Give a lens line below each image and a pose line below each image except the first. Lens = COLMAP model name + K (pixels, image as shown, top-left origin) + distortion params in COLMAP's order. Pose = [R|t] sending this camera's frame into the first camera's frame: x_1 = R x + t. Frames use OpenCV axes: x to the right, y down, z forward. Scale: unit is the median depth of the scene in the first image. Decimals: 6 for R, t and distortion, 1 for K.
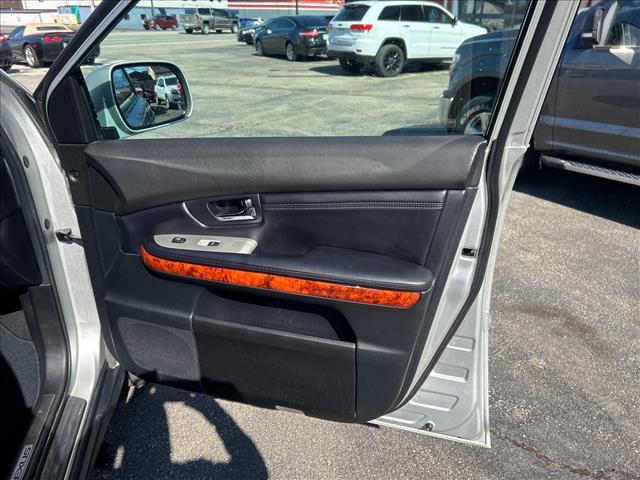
lens RADIAL K [[482.1, 0, 320.2], [0, 482.1, 249.8], [0, 0, 1]] dist [0.021053, -0.025264]
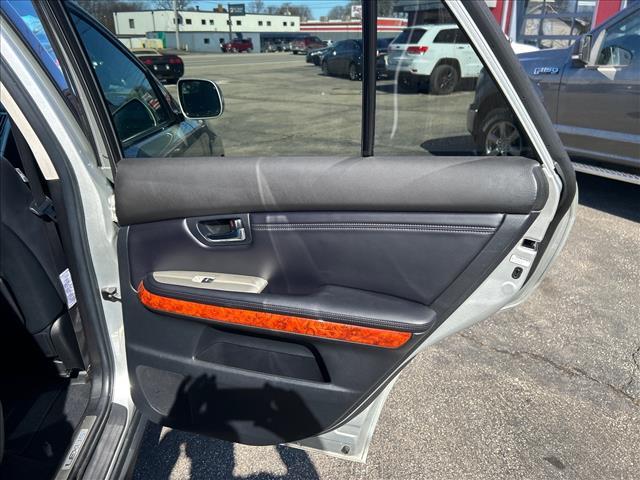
lens RADIAL K [[482.1, 0, 323.6], [0, 482.1, 239.6], [0, 0, 1]] dist [0.021053, -0.025264]
pose [[0.992083, 0.036214, -0.120248, 0.020922], [-0.042717, 0.997735, -0.051955, 0.028028], [0.118094, 0.056680, 0.991383, -0.068443]]
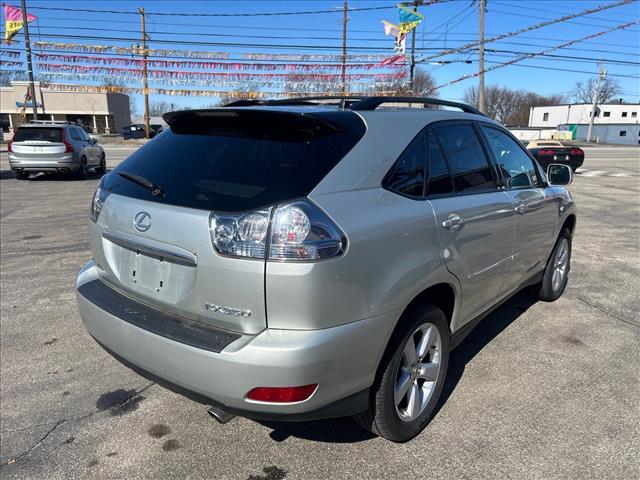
lens RADIAL K [[482.1, 0, 320.9], [0, 482.1, 239.3], [0, 0, 1]] dist [0.021053, -0.025264]
pose [[0.624411, 0.168634, -0.762675, 0.106694], [-0.338755, 0.938276, -0.069881, 0.085704], [0.703816, 0.301995, 0.642995, -0.207708]]
